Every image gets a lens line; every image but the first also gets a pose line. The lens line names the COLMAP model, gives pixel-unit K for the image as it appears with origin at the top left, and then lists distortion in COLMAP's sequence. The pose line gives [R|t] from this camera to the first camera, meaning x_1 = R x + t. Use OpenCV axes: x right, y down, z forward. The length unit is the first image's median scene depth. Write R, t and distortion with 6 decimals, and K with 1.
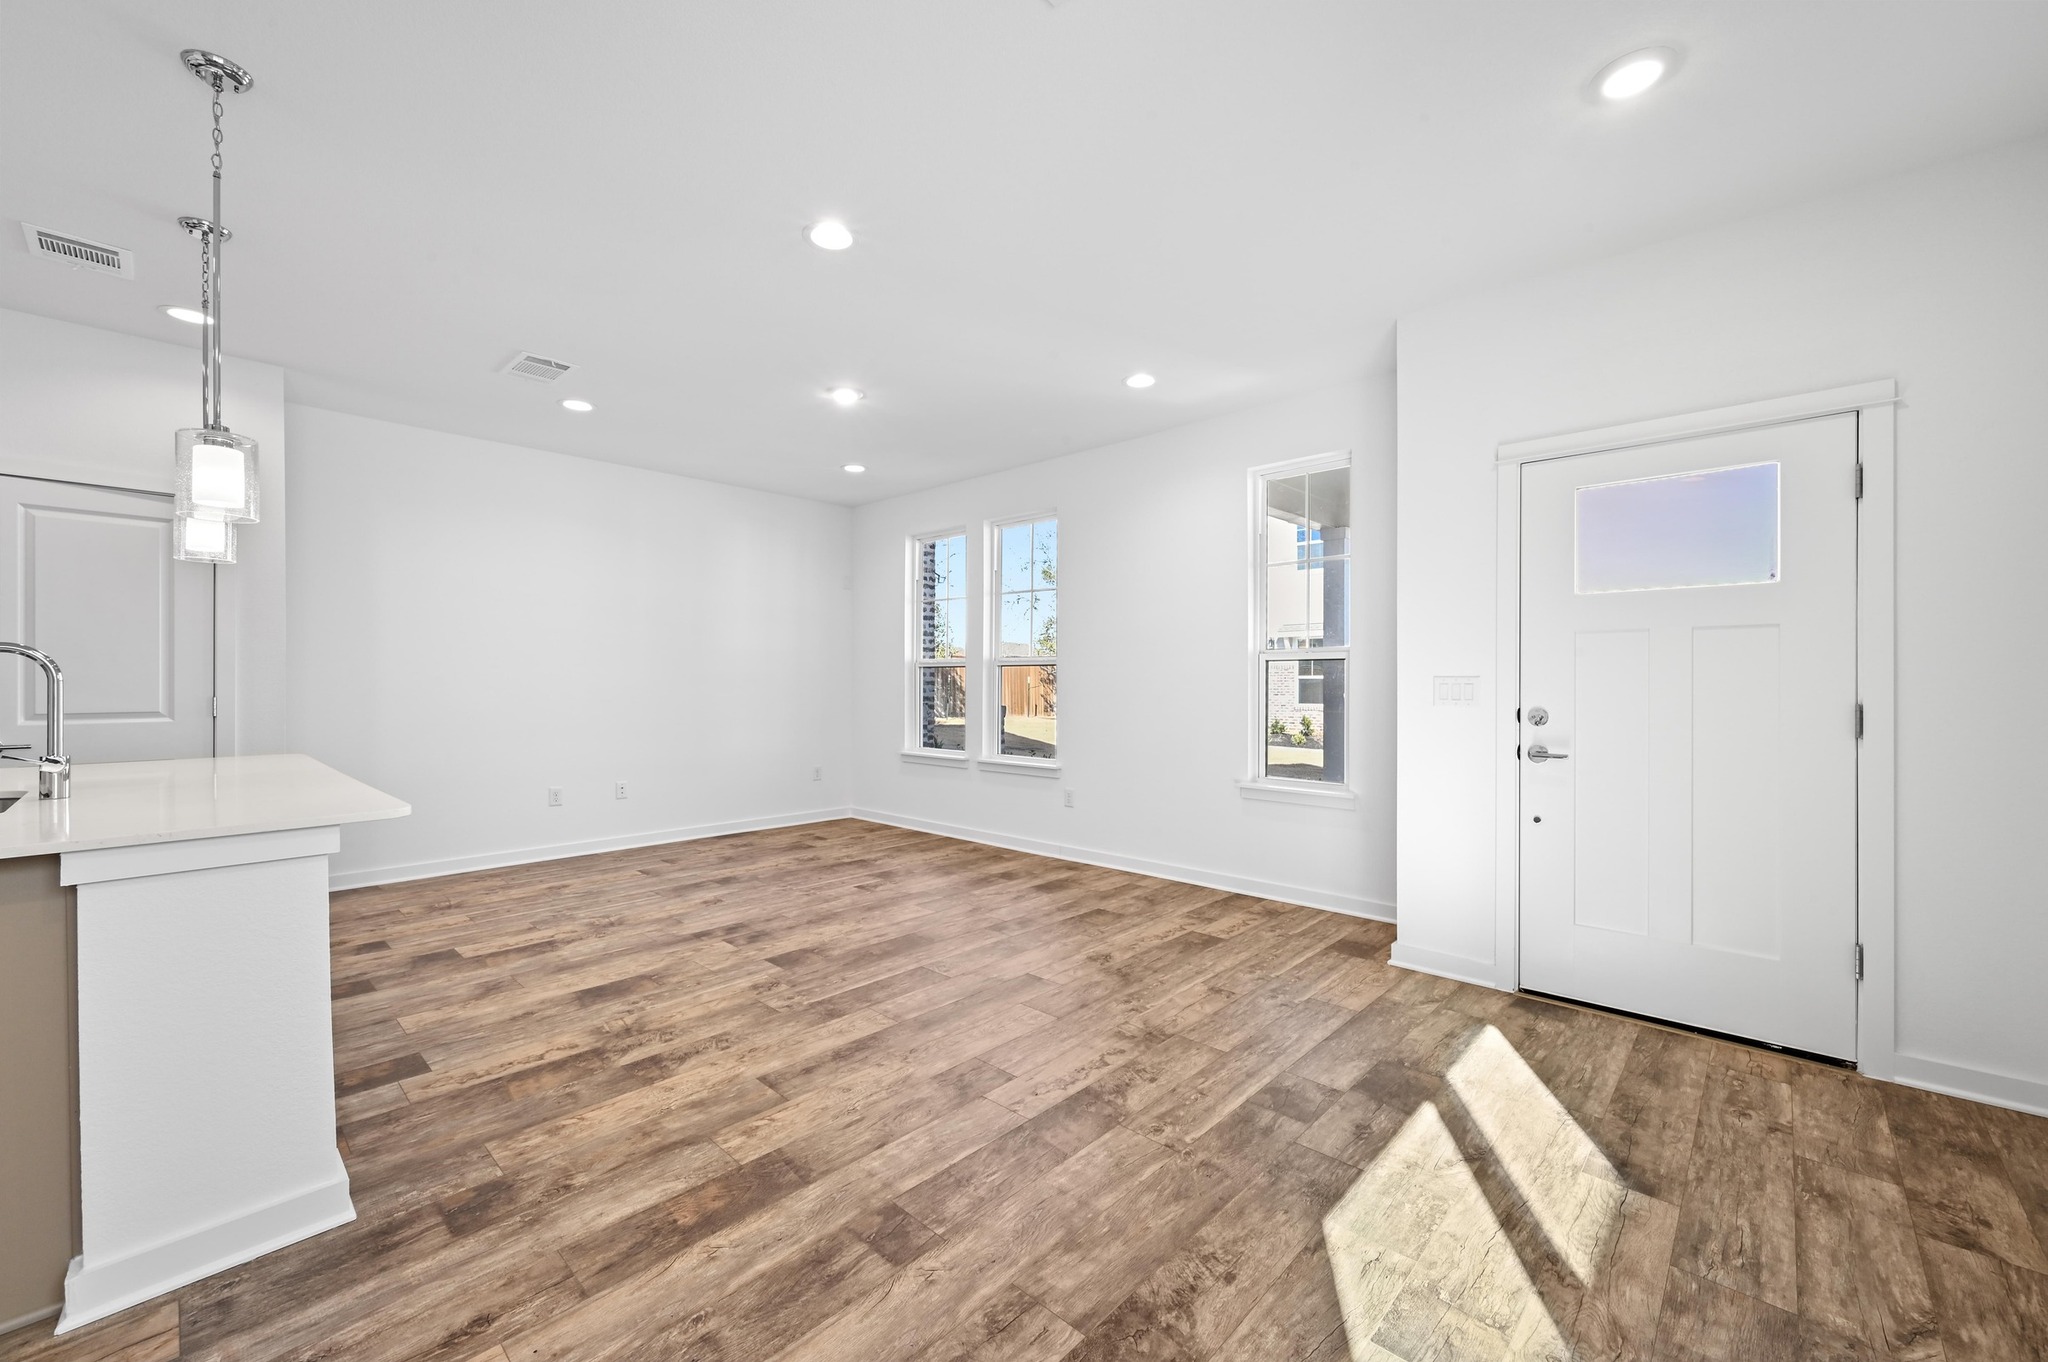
lens RADIAL K [[801.9, 0, 1030.5], [0, 801.9, 679.7], [0, 0, 1]] dist [0.001567, -0.000050]
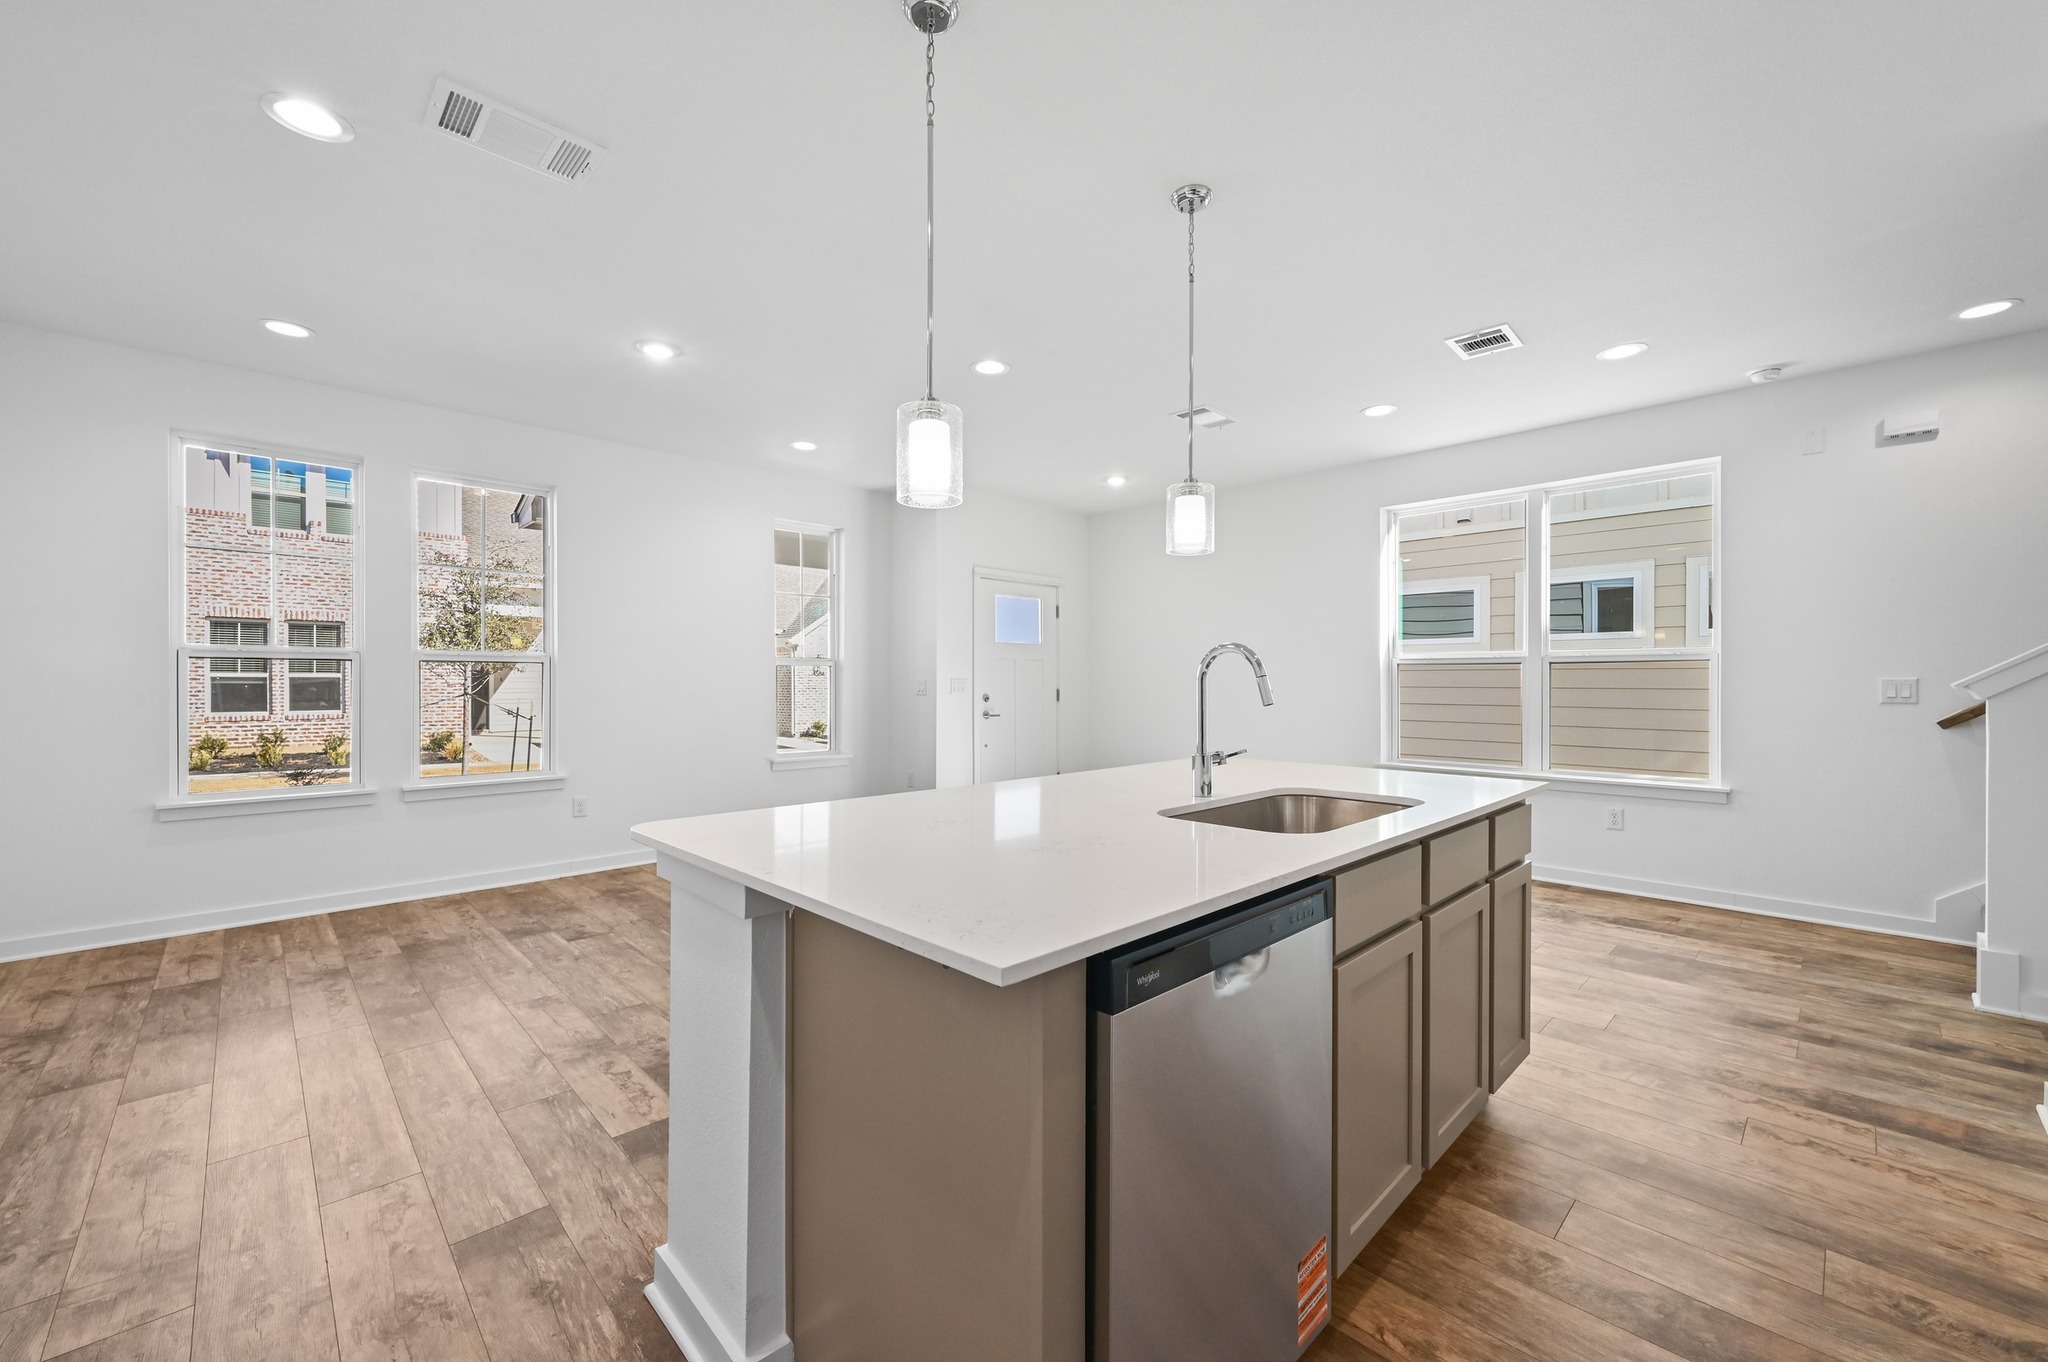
lens RADIAL K [[801.9, 0, 1024.8], [0, 801.9, 684.2], [0, 0, 1]] dist [0.001567, -0.000050]
pose [[0.056207, -0.003547, 0.998413, -1.363209], [-0.002482, 0.999990, 0.003693, 0.002514], [-0.998416, -0.002685, 0.056197, 0.710310]]
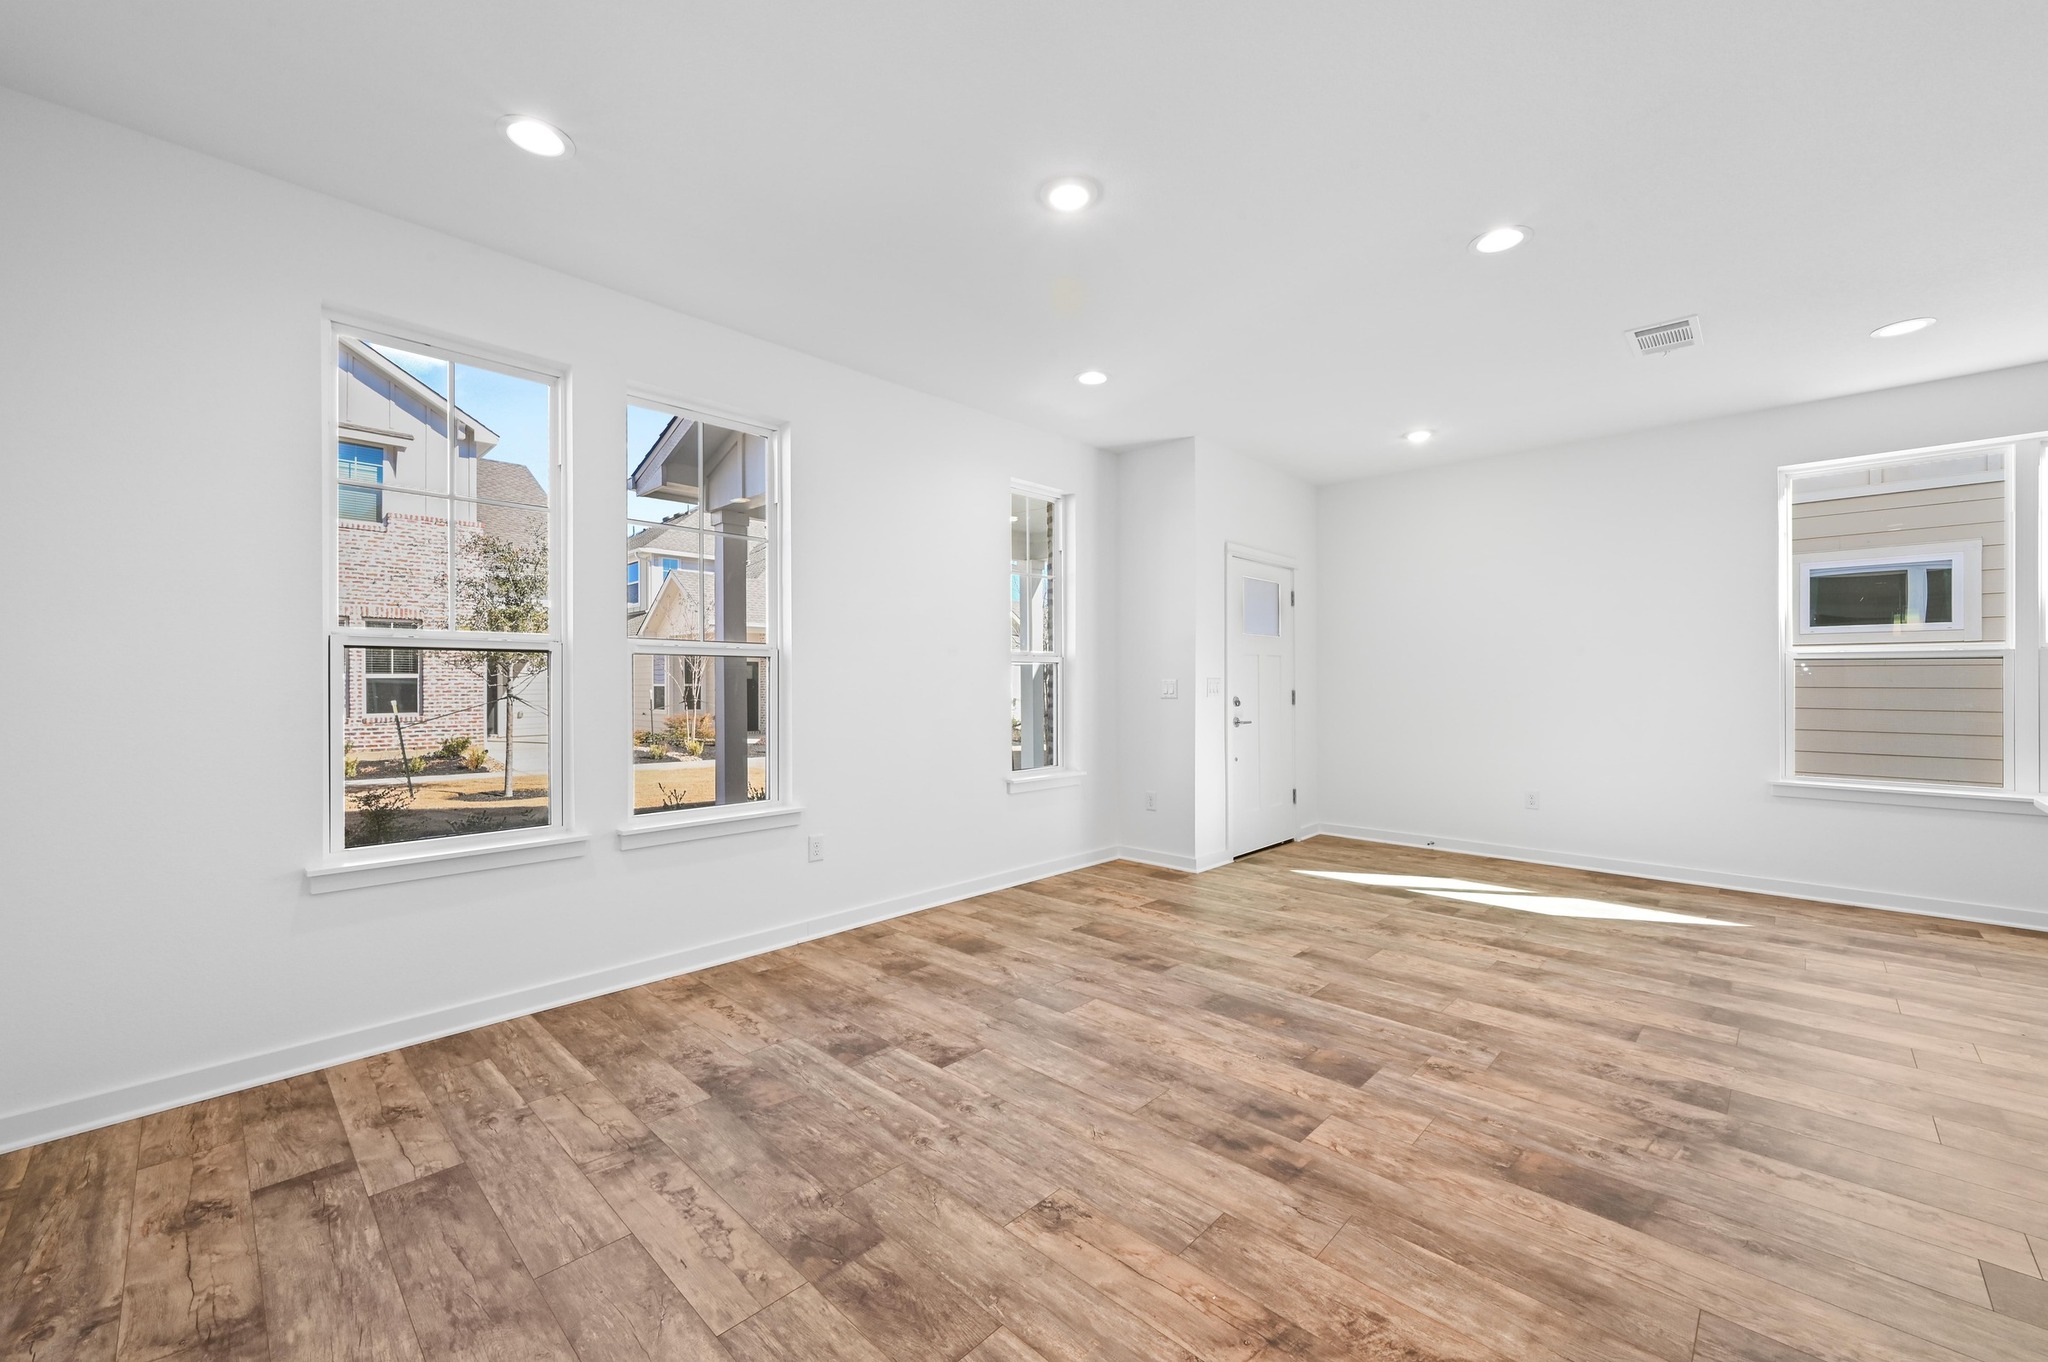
lens RADIAL K [[801.9, 0, 1031.5], [0, 801.9, 684.6], [0, 0, 1]] dist [0.001567, -0.000050]
pose [[0.019417, -0.004038, 0.999803, -1.042526], [-0.001042, 0.999991, 0.004059, 0.003390], [-0.999811, -0.001121, 0.019412, 1.294688]]
